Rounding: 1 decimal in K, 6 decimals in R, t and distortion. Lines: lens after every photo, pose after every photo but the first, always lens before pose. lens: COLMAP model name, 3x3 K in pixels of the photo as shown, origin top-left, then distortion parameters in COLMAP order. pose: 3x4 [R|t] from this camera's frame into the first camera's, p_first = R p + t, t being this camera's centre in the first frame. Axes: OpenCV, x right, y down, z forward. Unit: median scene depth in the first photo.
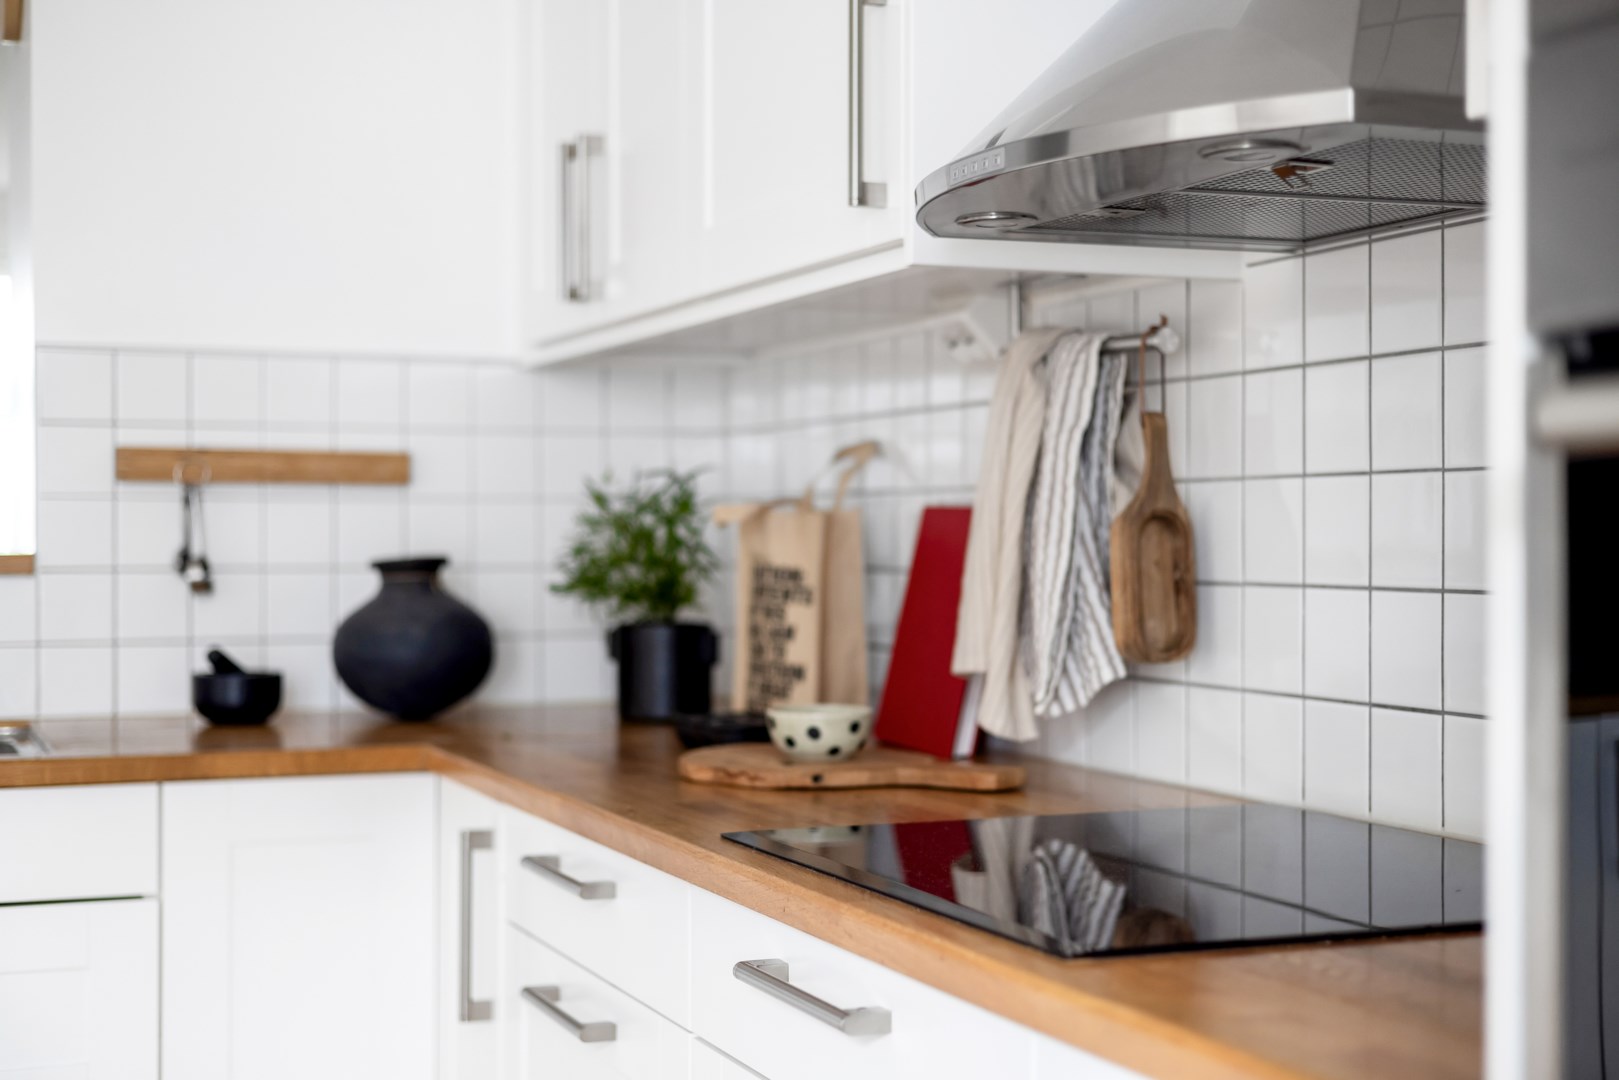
lens RADIAL K [[2292.2, 0, 809.5], [0, 2292.2, 540.0], [0, 0, 1]] dist [0.027371, 0.014693]
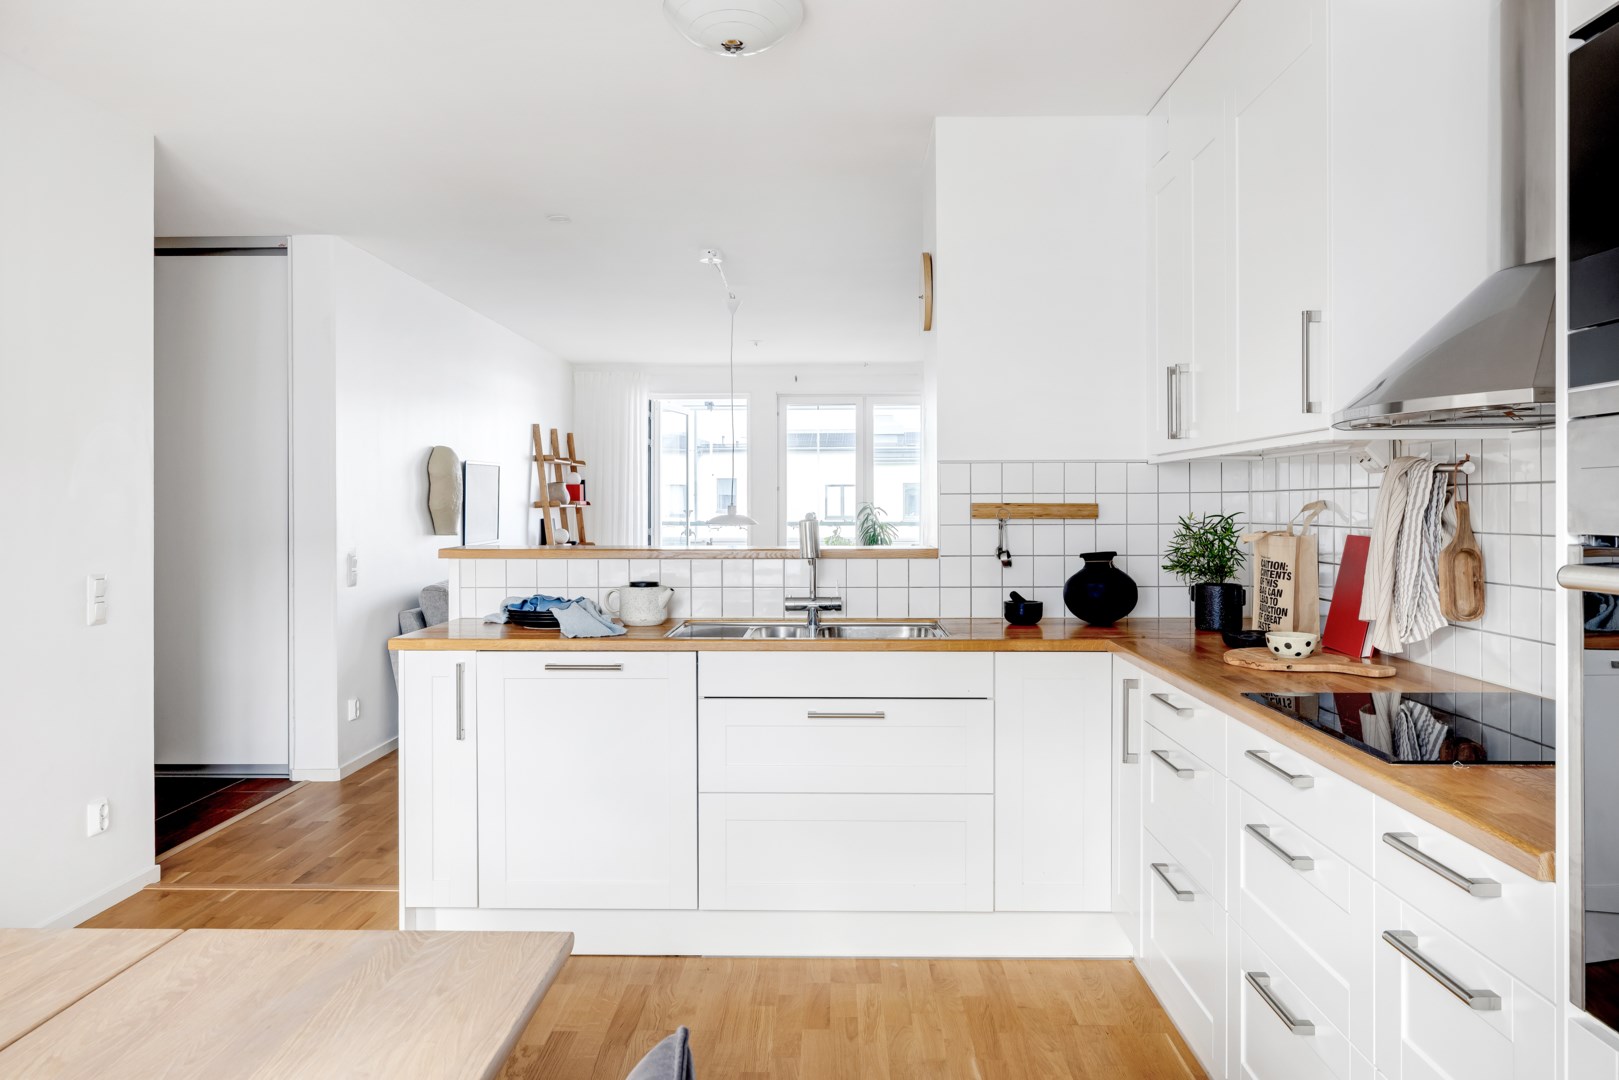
lens RADIAL K [[1151.6, 0, 811.3], [0, 1151.6, 504.4], [0, 0, 1]] dist [-0.002295, 0.000073]
pose [[0.917492, -0.003407, -0.397741, 0.020938], [0.002062, 0.999991, -0.003808, -0.046082], [0.397750, 0.002674, 0.917490, -0.186728]]
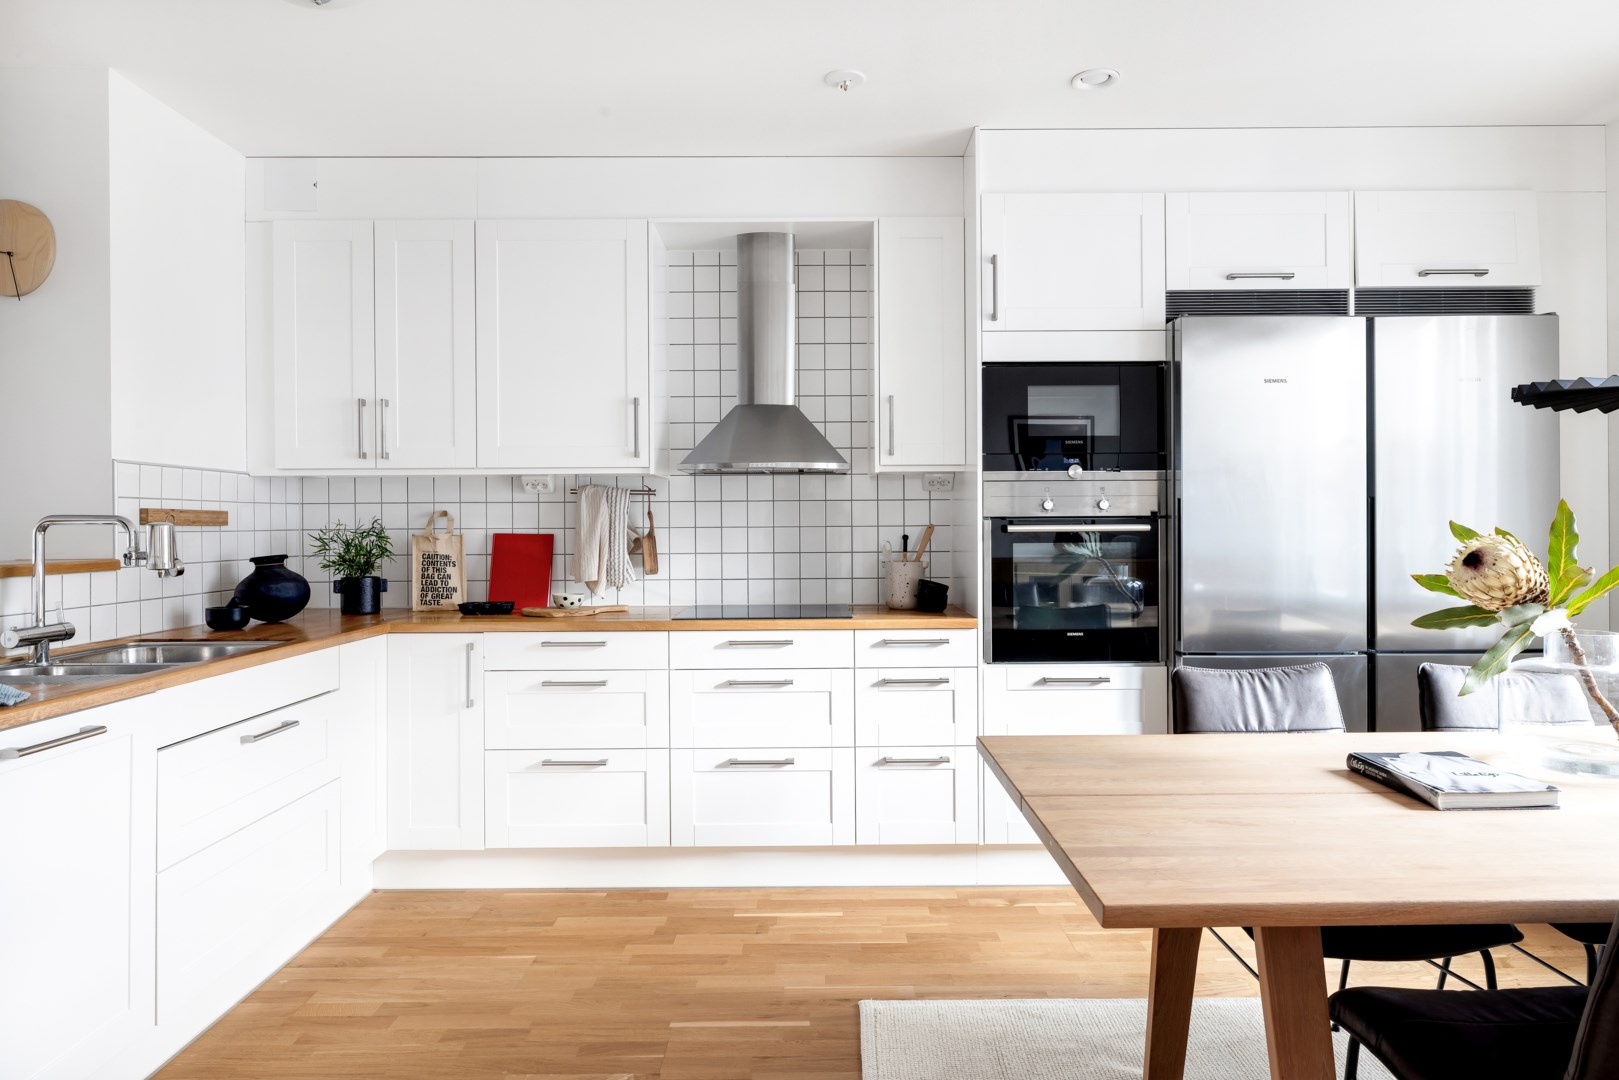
lens RADIAL K [[982.2, 0, 812.2], [0, 982.2, 512.9], [0, 0, 1]] dist [0.002632, 0.001463]
pose [[0.374567, 0.008809, 0.927158, -1.205499], [0.007076, 0.999899, -0.012359, -0.027316], [-0.927173, 0.011190, 0.374466, 0.099835]]
